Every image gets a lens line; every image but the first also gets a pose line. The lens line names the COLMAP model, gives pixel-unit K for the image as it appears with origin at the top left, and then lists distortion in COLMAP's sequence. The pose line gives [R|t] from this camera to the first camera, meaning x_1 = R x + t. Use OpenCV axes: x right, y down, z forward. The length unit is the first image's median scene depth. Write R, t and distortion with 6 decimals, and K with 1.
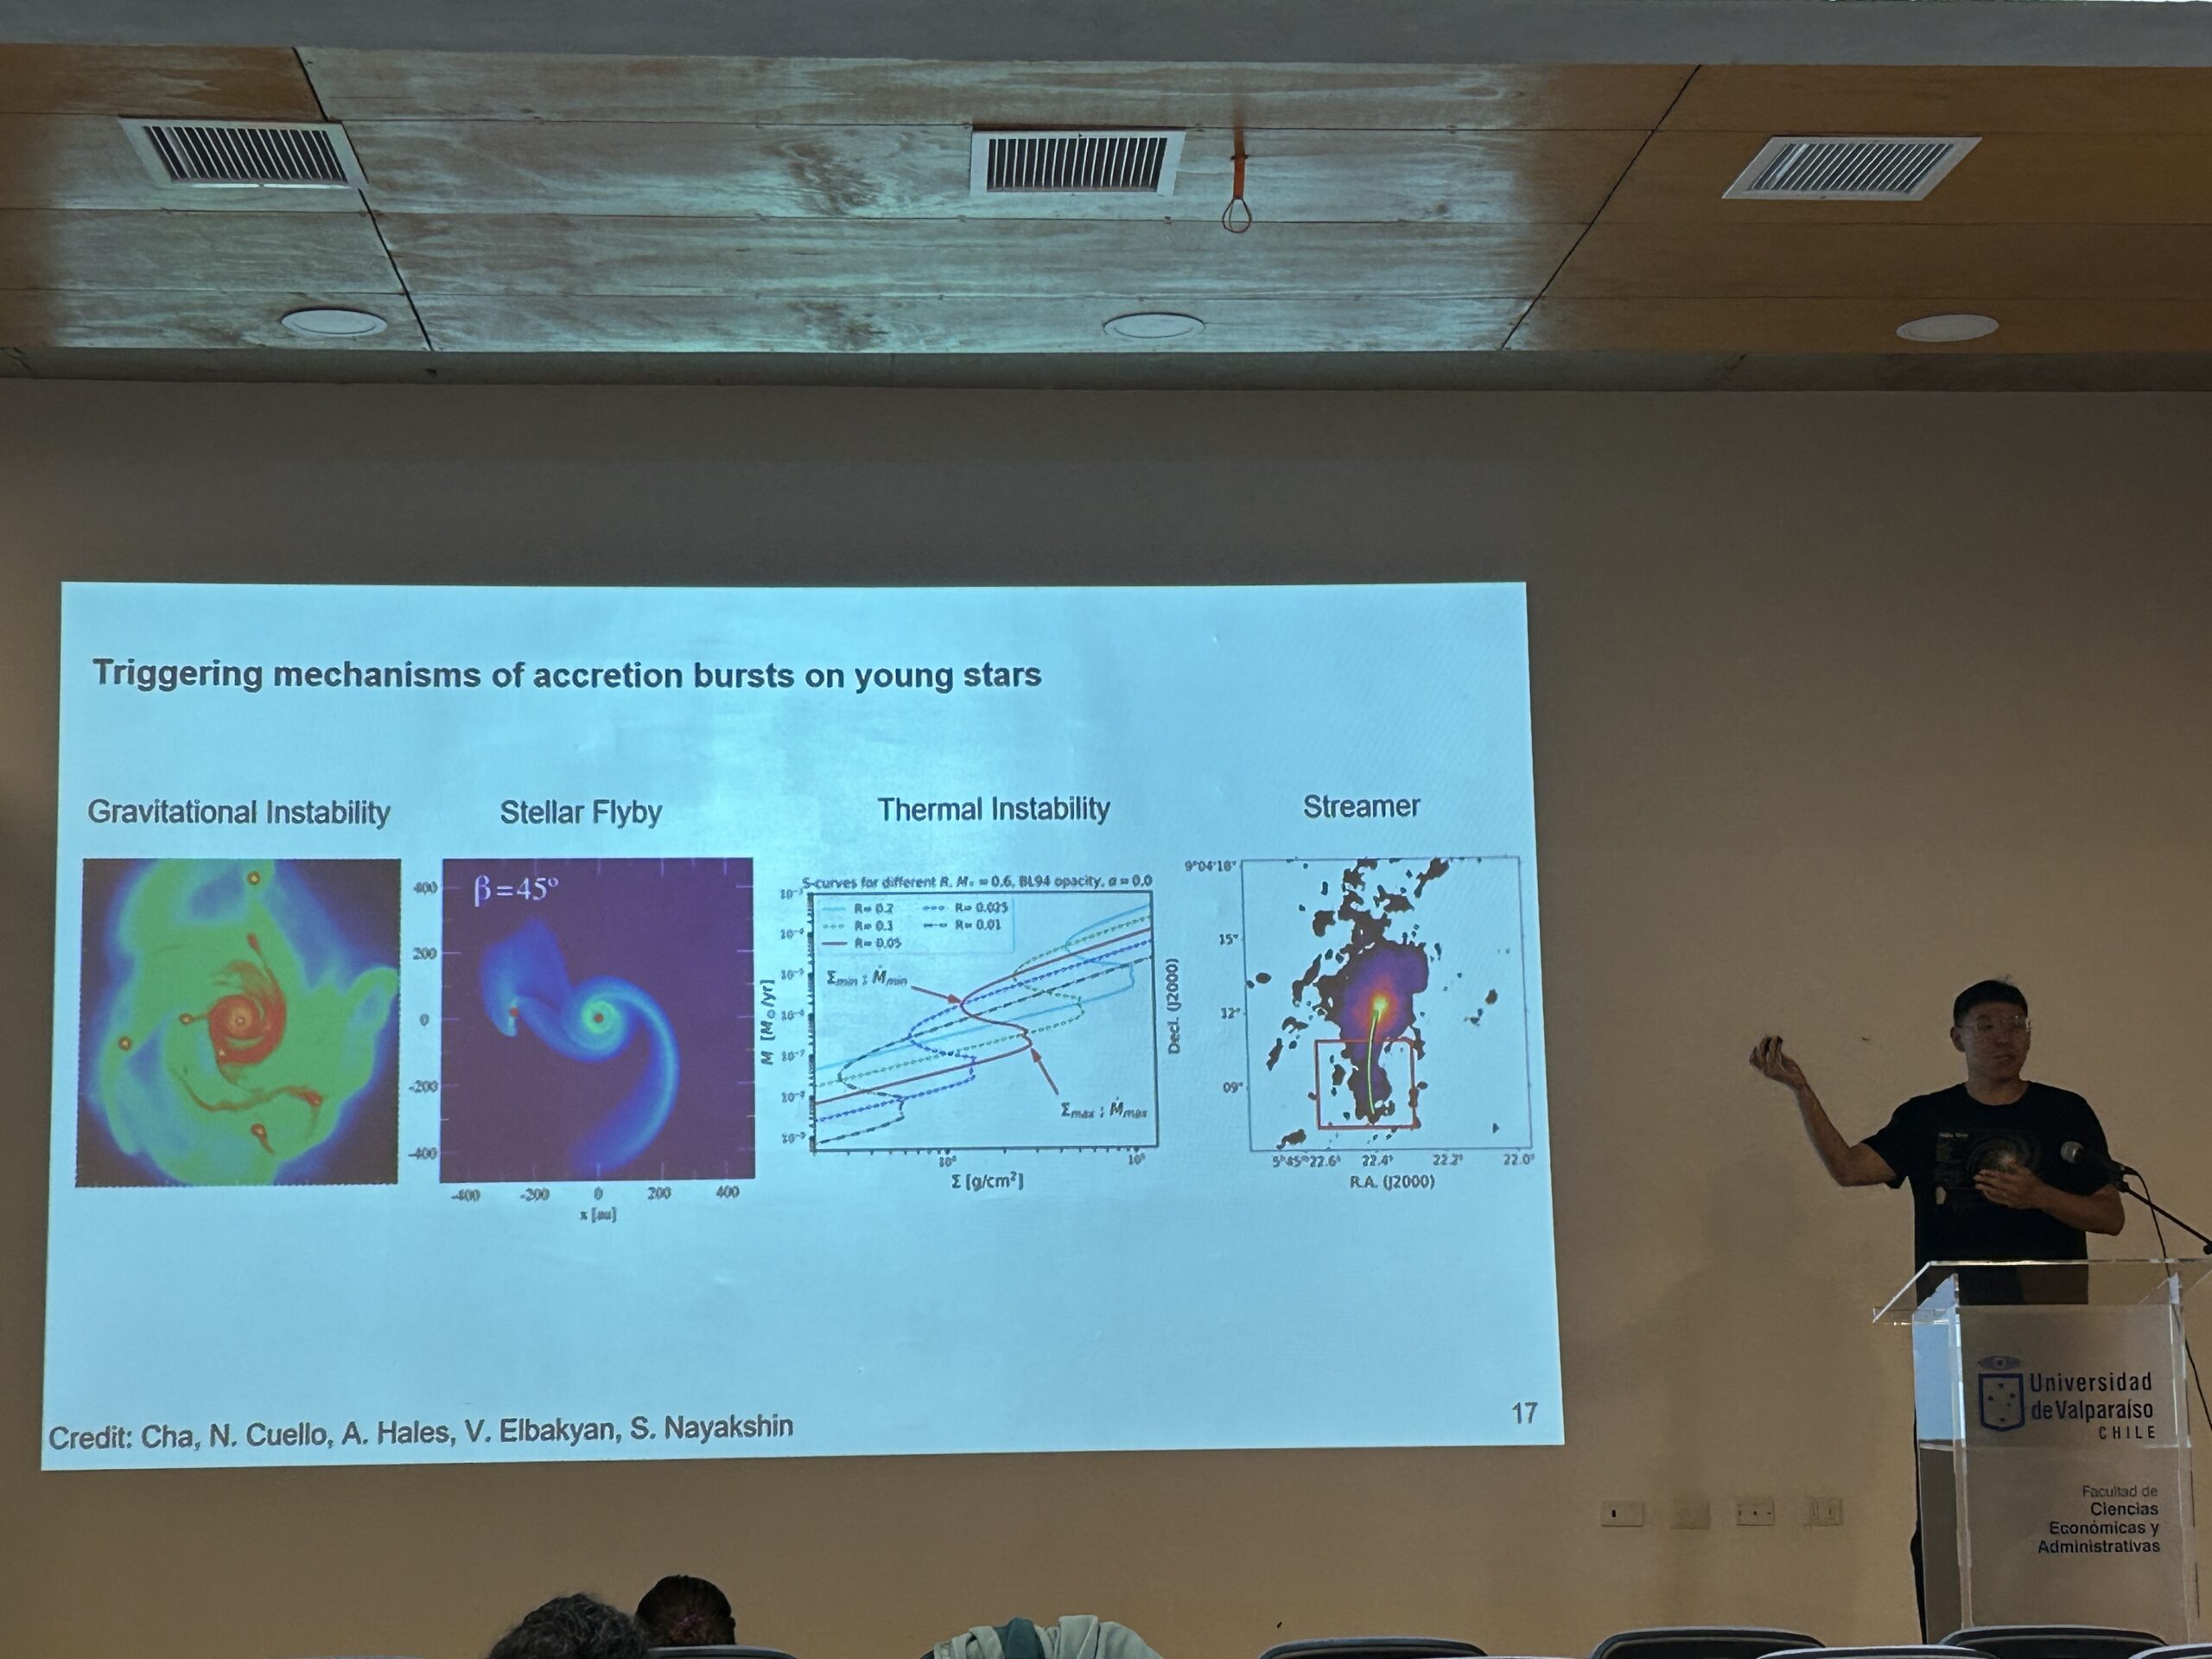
lens RADIAL K [[3720.1, 0, 1120.2], [0, 3720.1, 827.8], [0, 0, 1]] dist [0.075587, 0.000000]
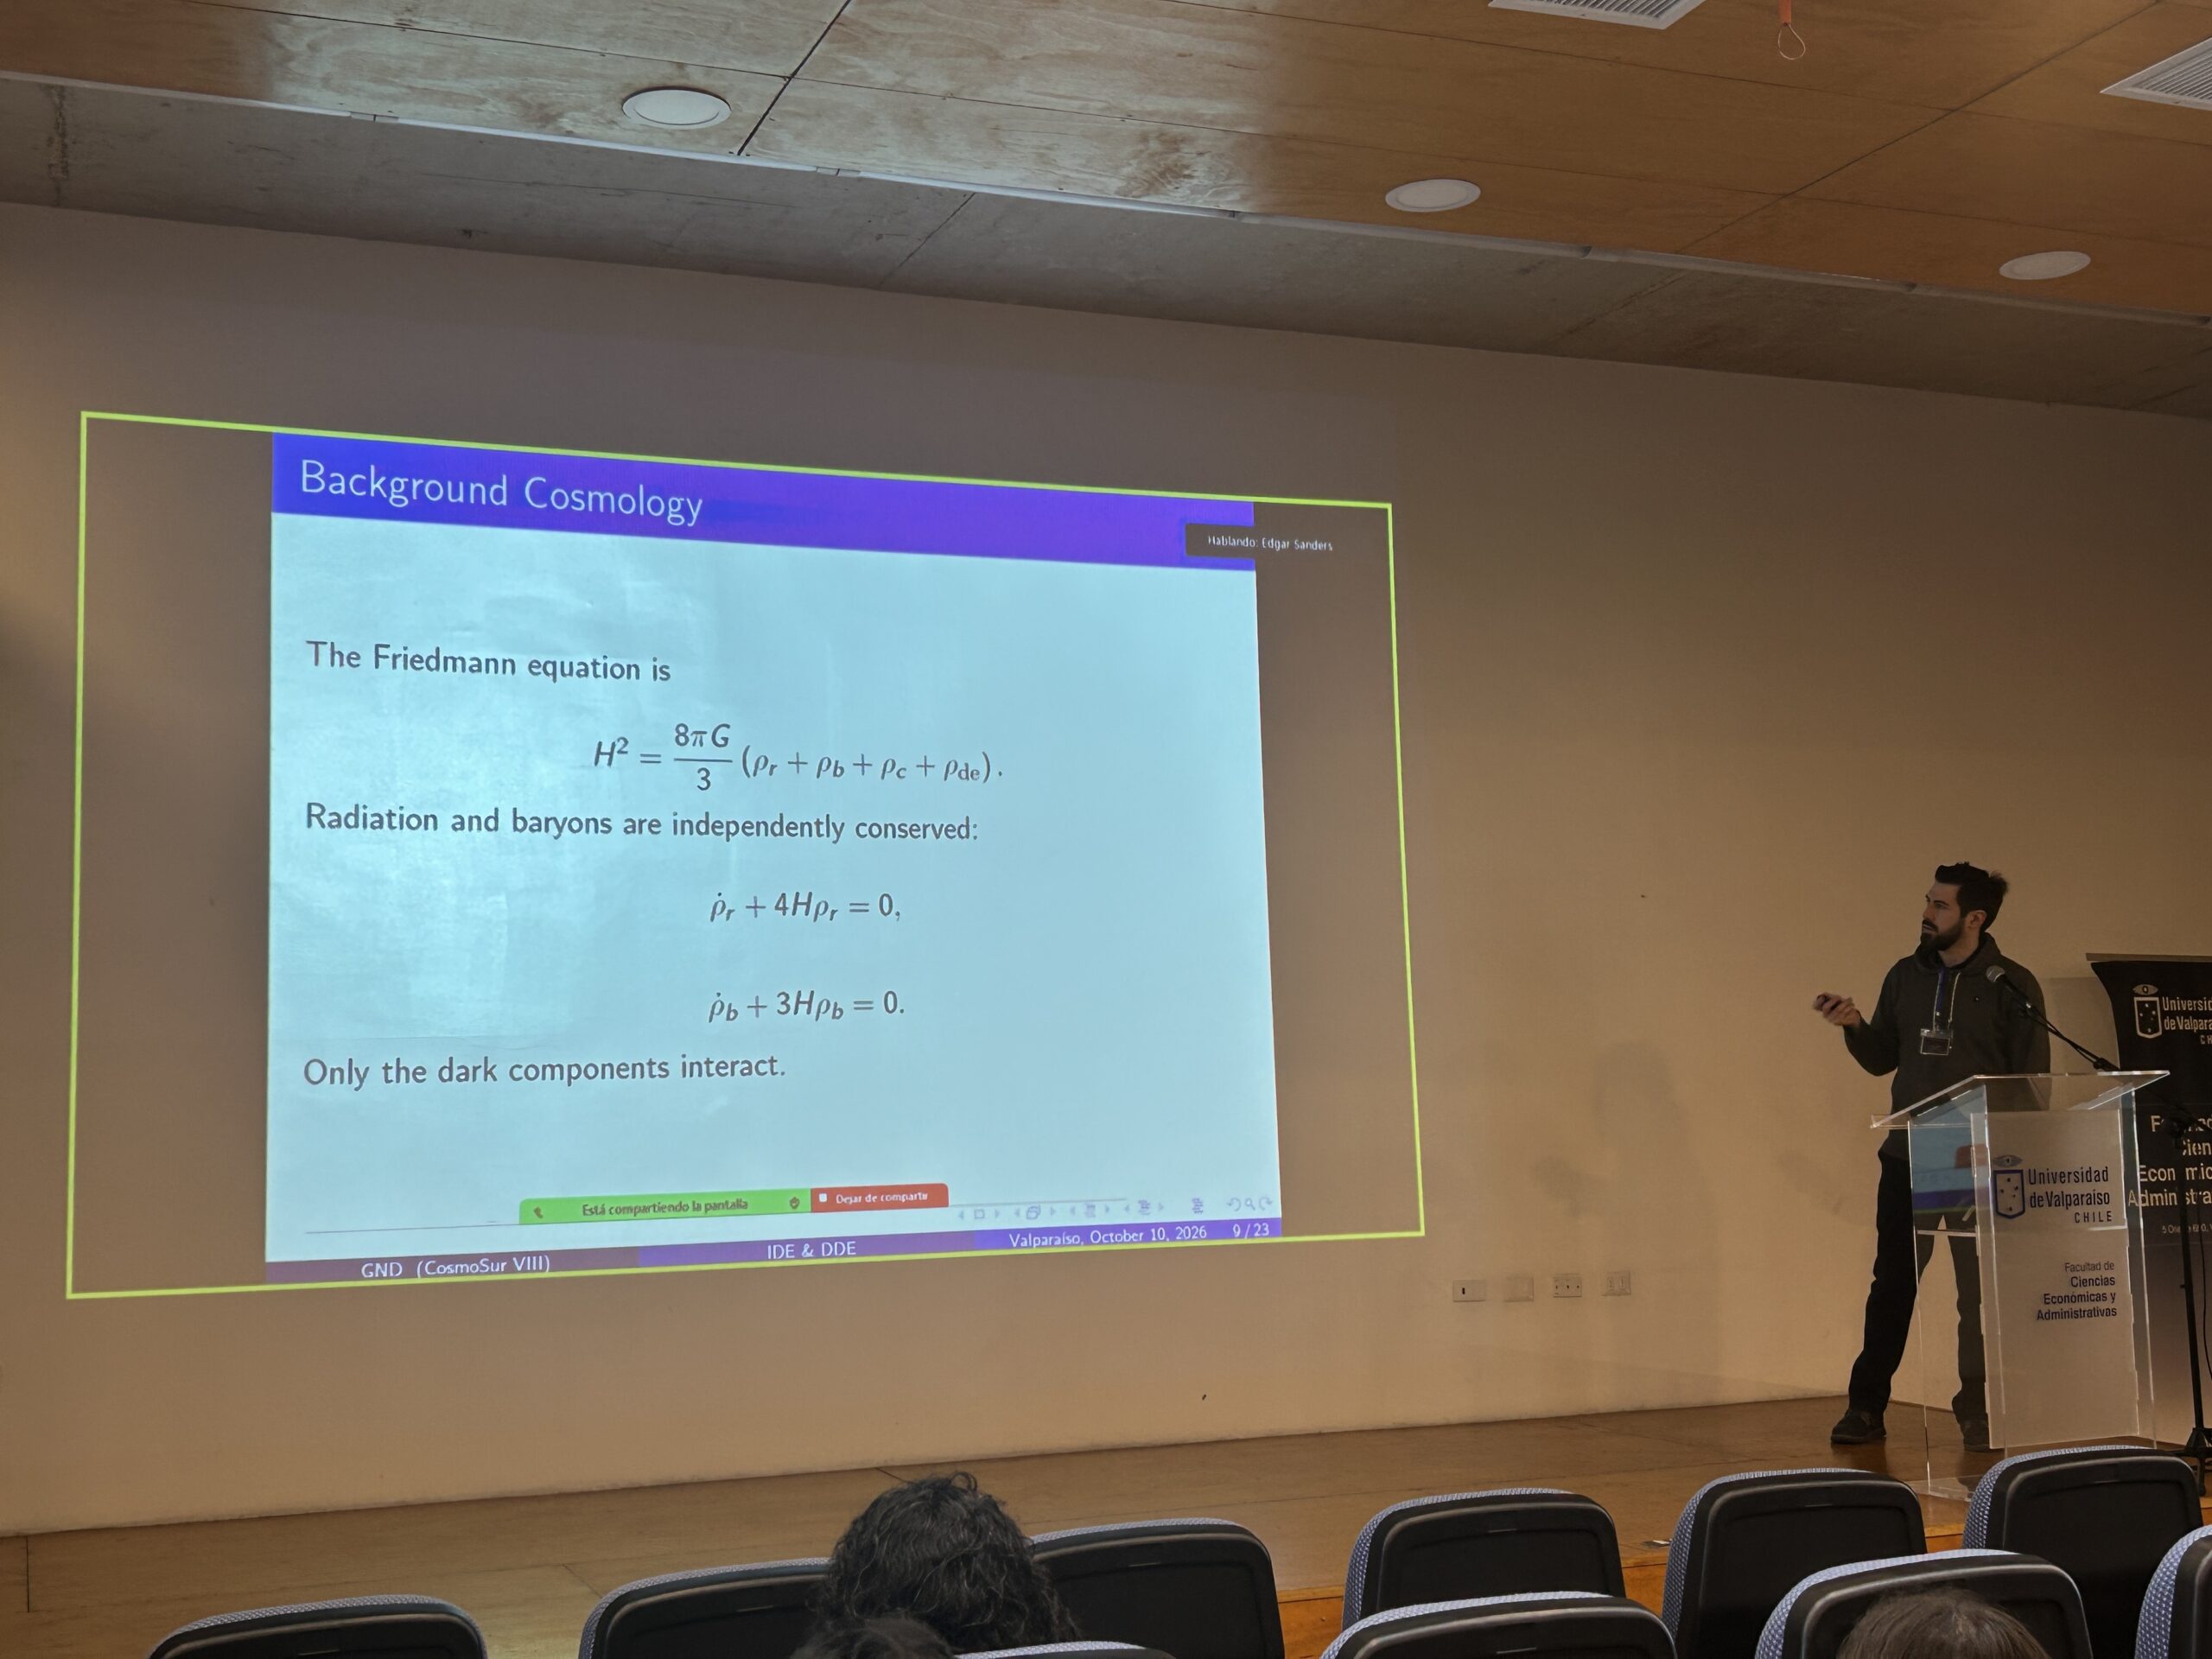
lens RADIAL K [[2654.9, 0, 1115.5], [0, 2654.9, 832.4], [0, 0, 1]] dist [0.015836, 0.000000]
pose [[0.953787, 0.019628, 0.299841, -0.309977], [-0.026243, 0.999493, 0.018051, 0.035530], [-0.299334, -0.025086, 0.953818, 0.319063]]
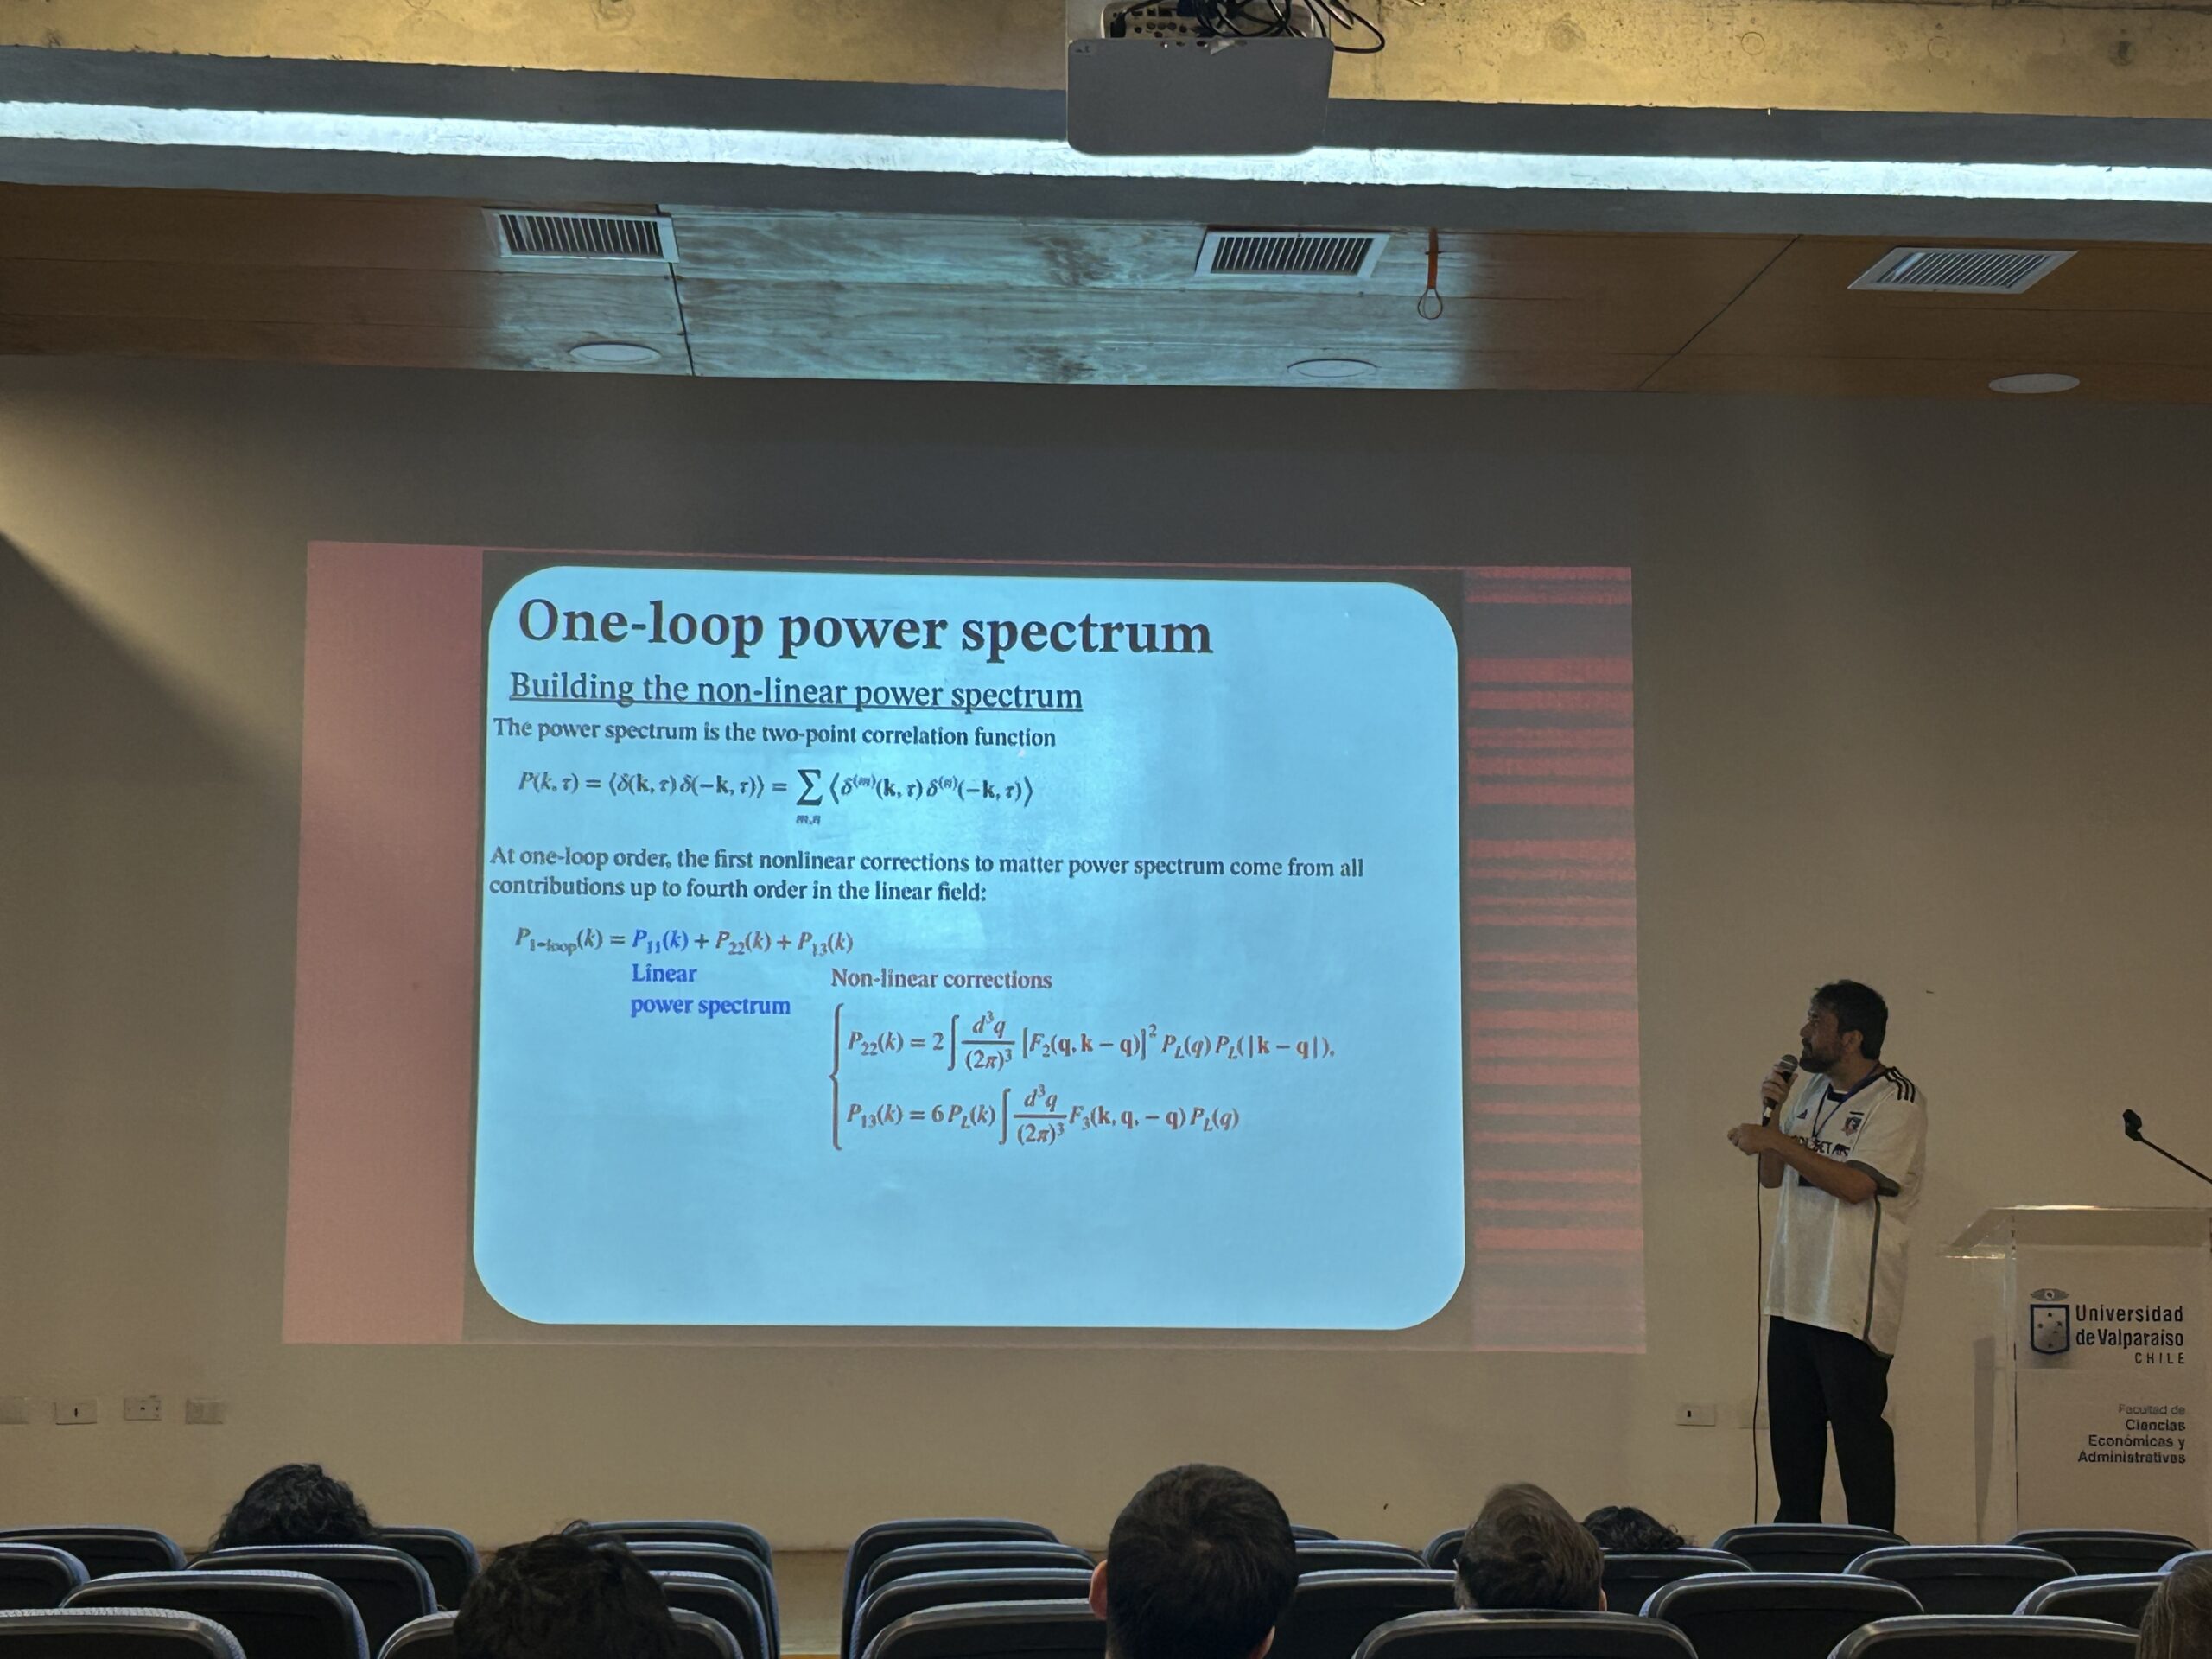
lens RADIAL K [[3760.8, 0, 1117.4], [0, 3760.8, 827.8], [0, 0, 1]] dist [0.073176, 0.000000]
pose [[0.999730, 0.022905, -0.003975, -0.050449], [-0.022746, 0.999088, 0.036142, -0.036585], [0.004799, -0.036042, 0.999339, -0.155139]]
